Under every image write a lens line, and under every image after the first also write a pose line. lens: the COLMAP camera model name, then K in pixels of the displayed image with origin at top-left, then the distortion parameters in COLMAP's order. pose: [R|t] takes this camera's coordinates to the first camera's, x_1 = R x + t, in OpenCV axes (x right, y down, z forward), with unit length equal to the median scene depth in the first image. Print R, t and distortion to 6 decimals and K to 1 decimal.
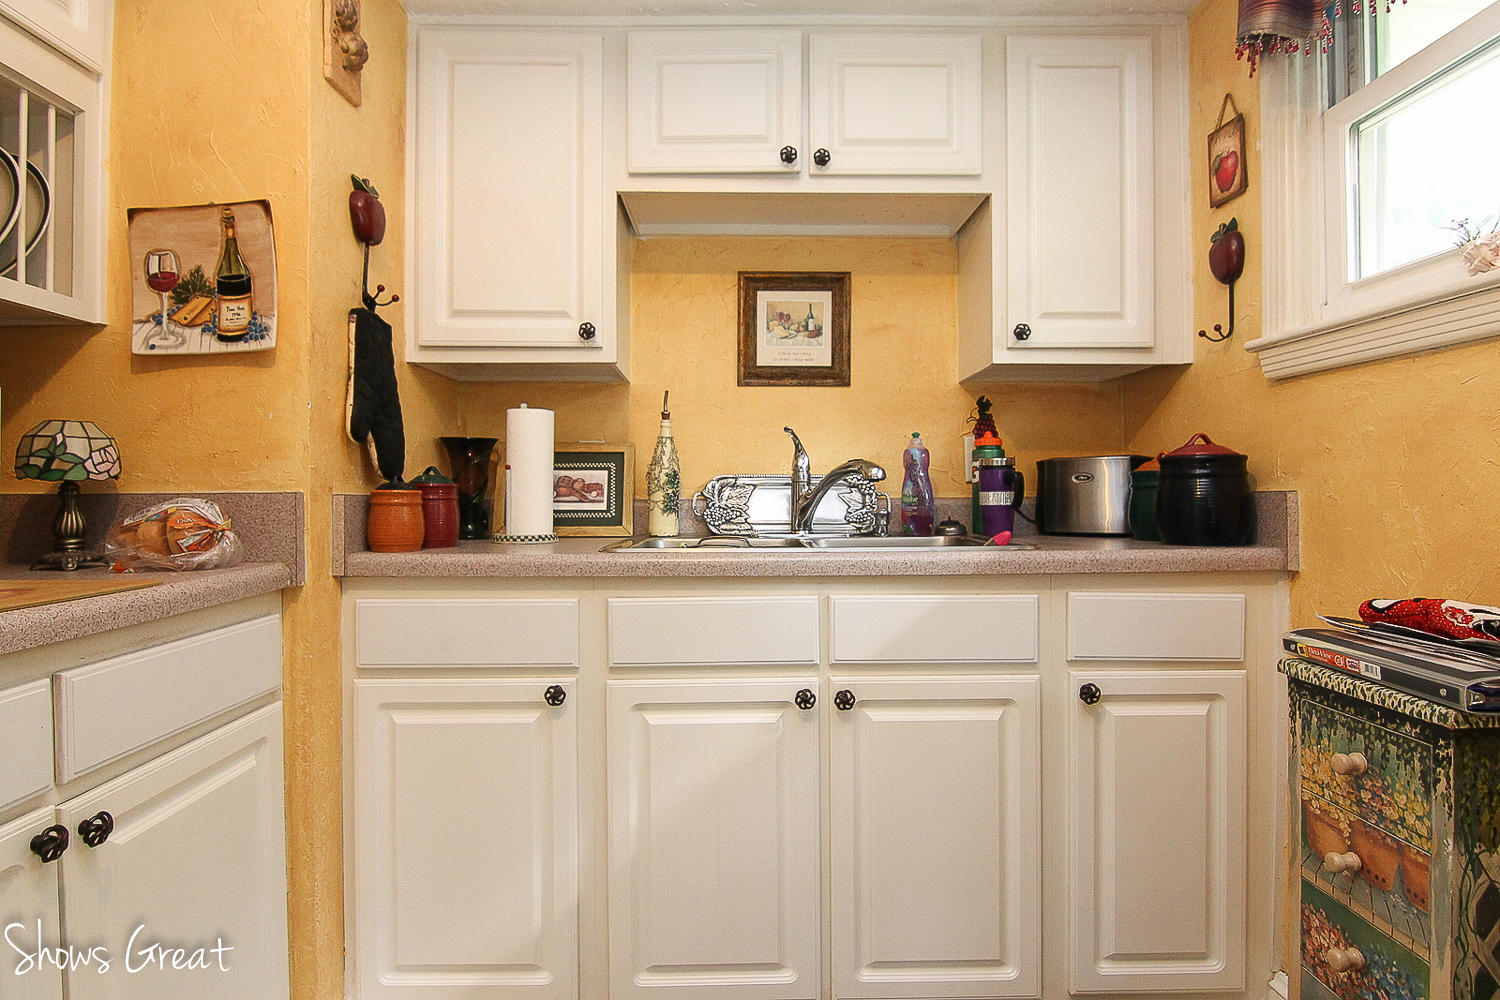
lens RADIAL K [[768.0, 0, 750.0], [0, 768.0, 500.0], [0, 0, 1]] dist [0.000623, -0.000003]
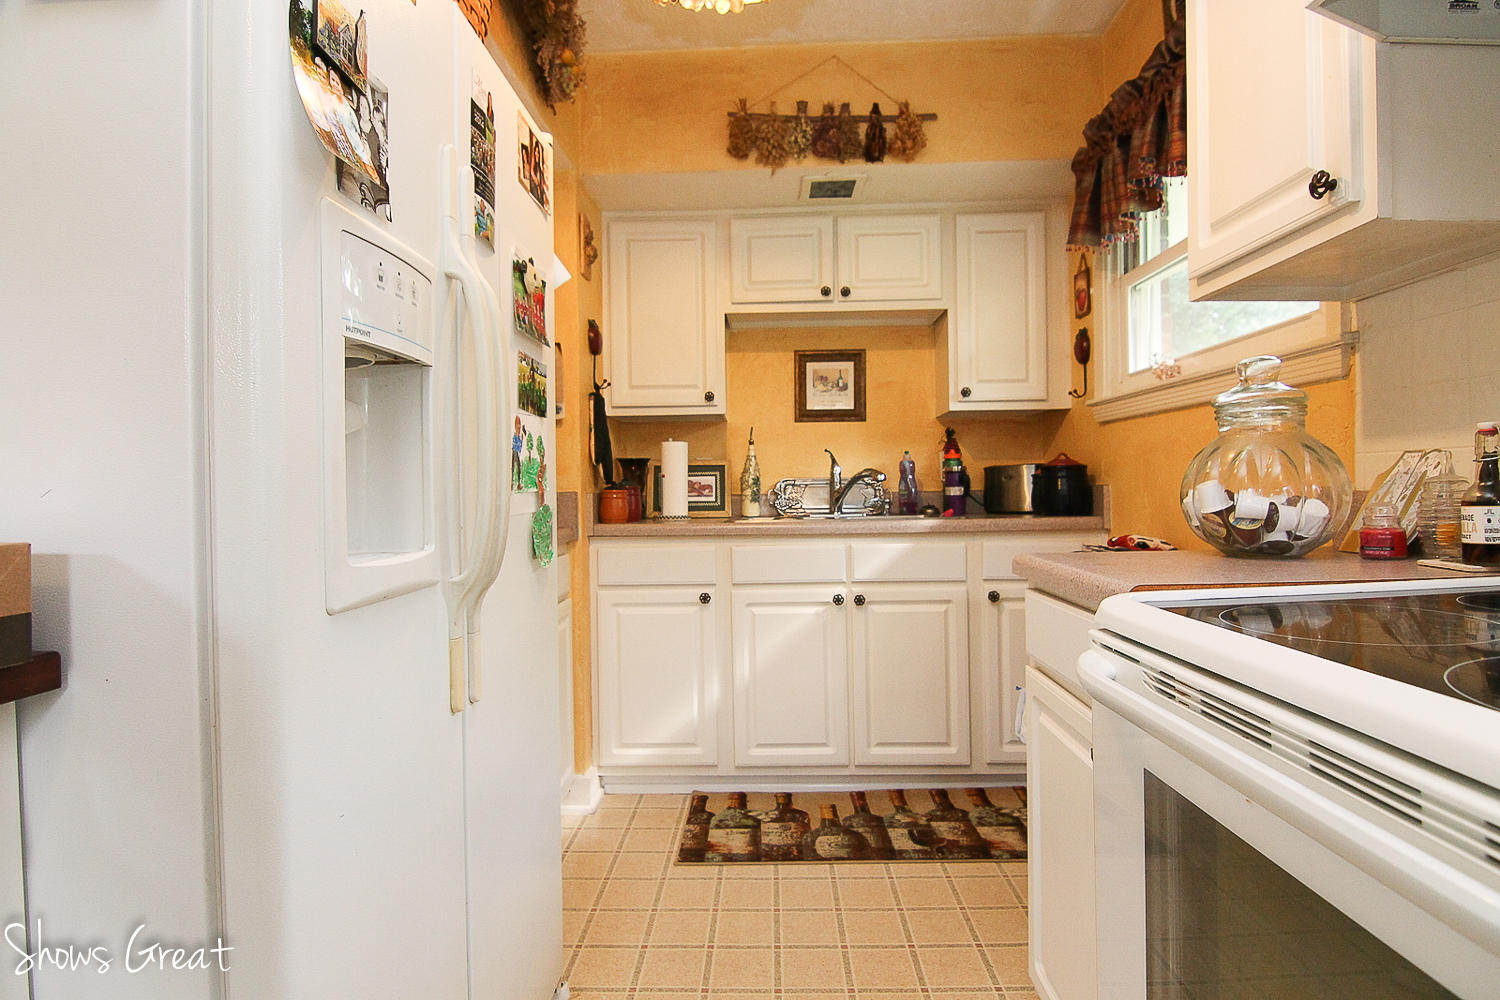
lens RADIAL K [[768.0, 0, 750.0], [0, 768.0, 500.0], [0, 0, 1]] dist [0.000623, -0.000003]
pose [[0.998783, -0.011059, -0.048056, -0.037446], [0.011284, 0.999927, 0.004417, 0.004782], [0.048004, -0.004954, 0.998835, -0.649059]]
